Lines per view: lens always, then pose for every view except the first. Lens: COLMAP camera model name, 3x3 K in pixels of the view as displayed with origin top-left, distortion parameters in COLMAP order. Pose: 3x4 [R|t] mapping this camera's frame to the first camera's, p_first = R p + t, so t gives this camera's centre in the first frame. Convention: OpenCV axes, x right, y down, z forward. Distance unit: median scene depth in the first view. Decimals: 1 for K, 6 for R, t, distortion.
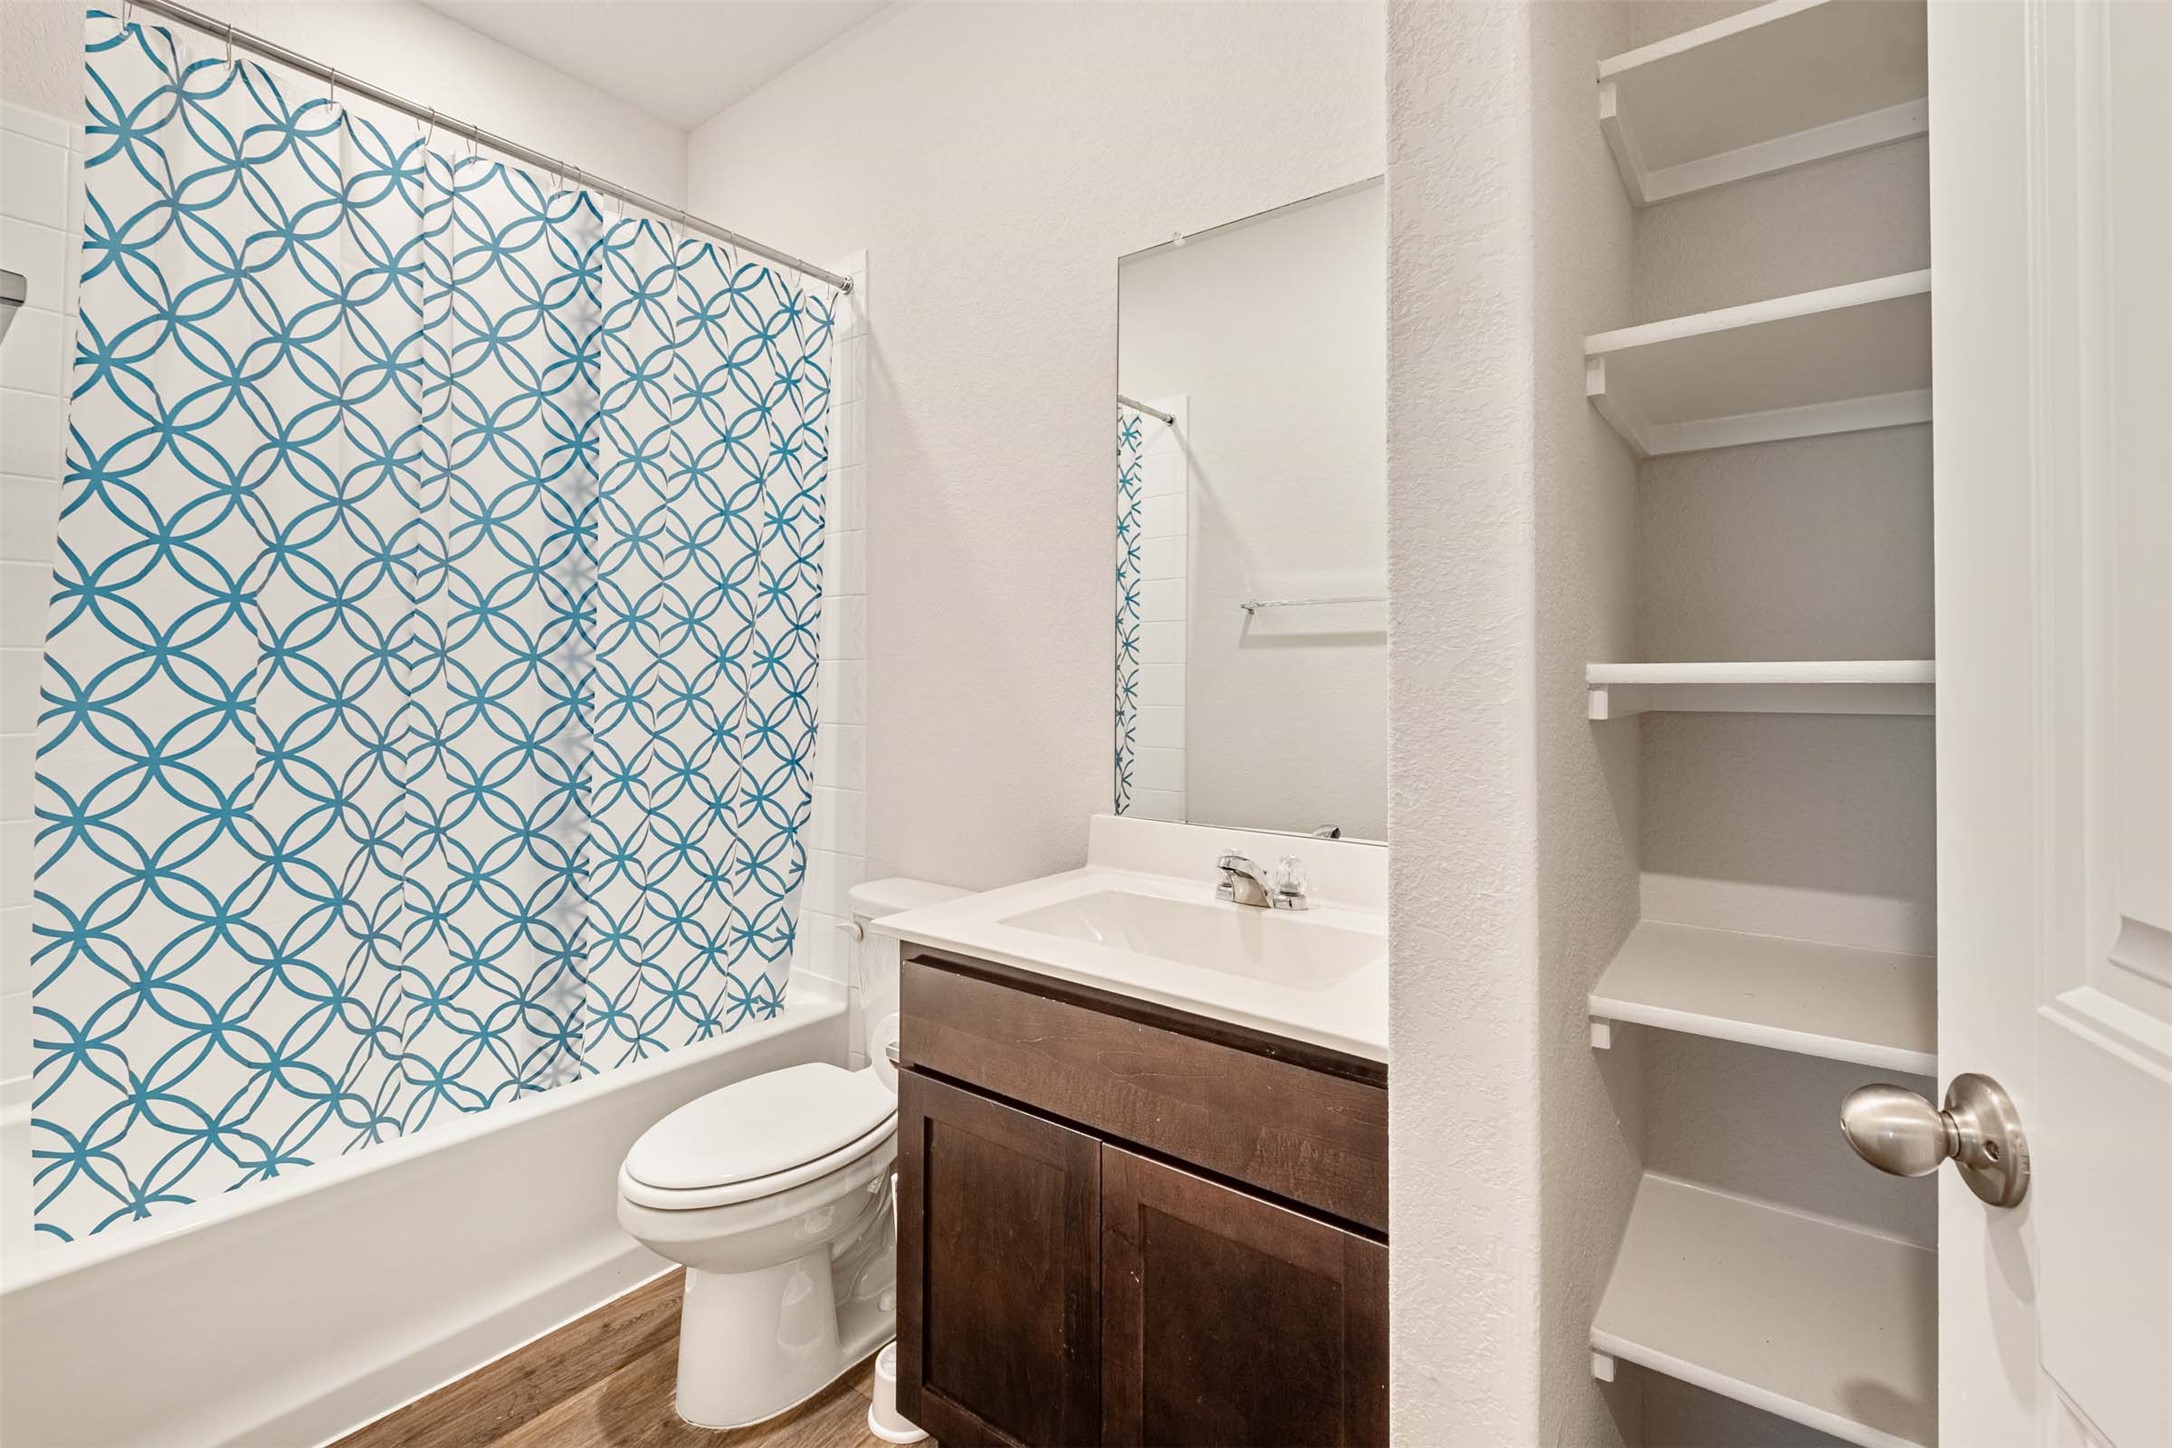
lens RADIAL K [[945.6, 0, 1089.0], [0, 945.6, 705.1], [0, 0, 1]] dist [0.000484, 0.000055]
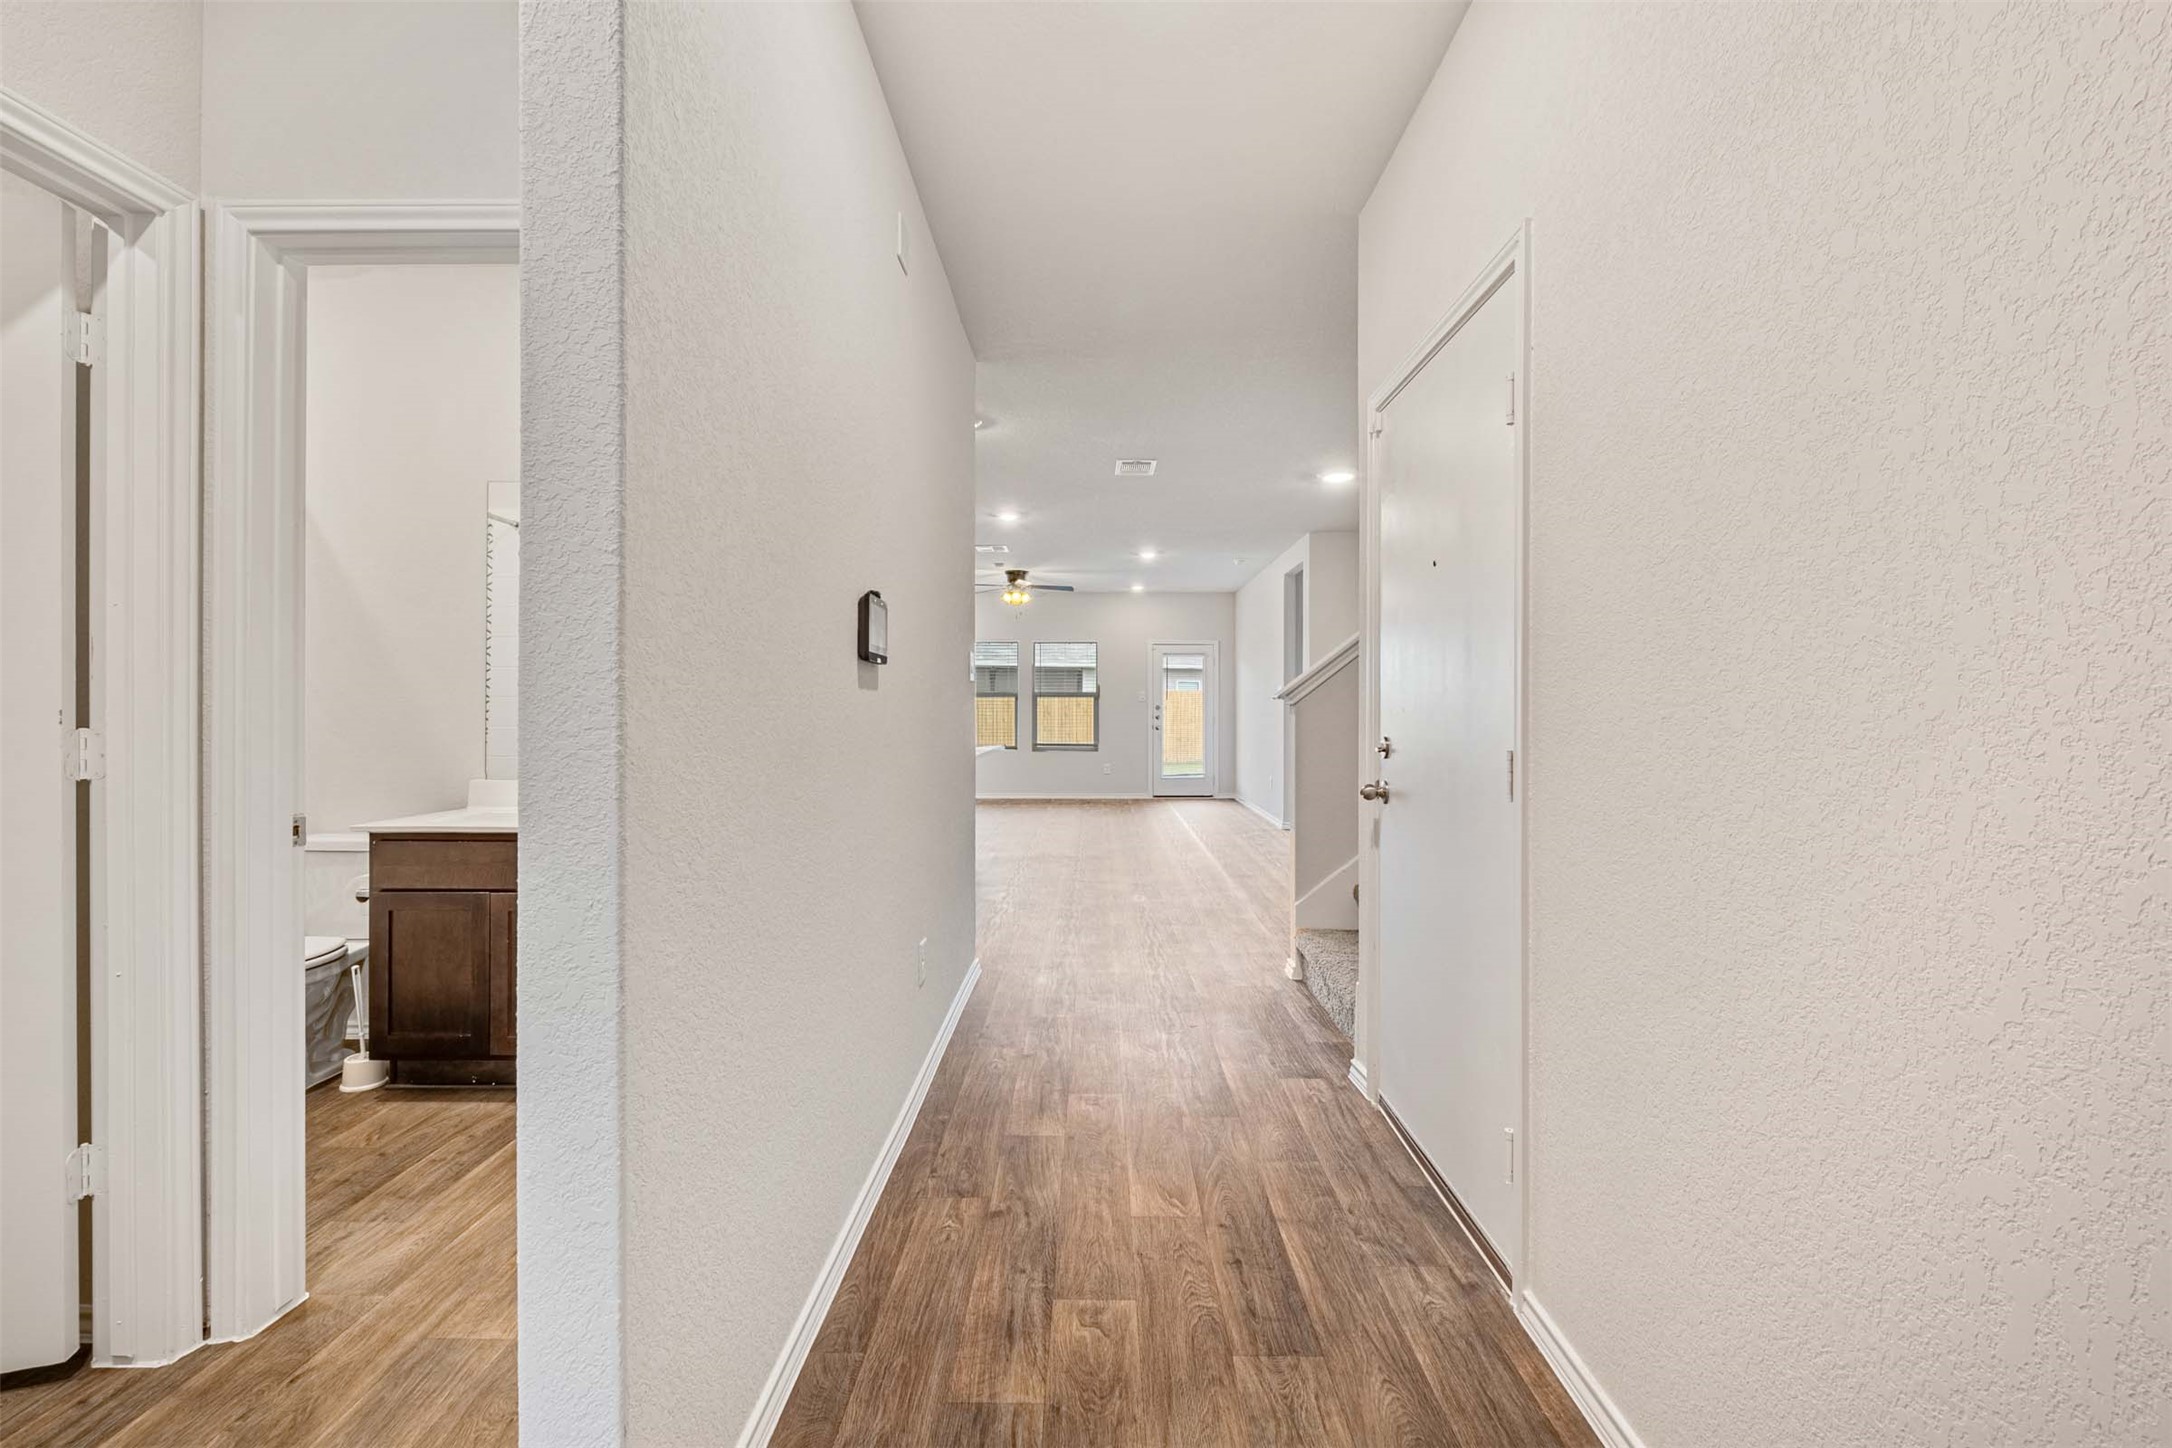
lens RADIAL K [[945.6, 0, 1089.0], [0, 945.6, 705.1], [0, 0, 1]] dist [0.000484, 0.000055]
pose [[0.803262, 0.002183, 0.595622, -0.172609], [-0.001980, 0.999998, -0.000995, -0.040426], [-0.595623, -0.000380, 0.803264, -1.689187]]
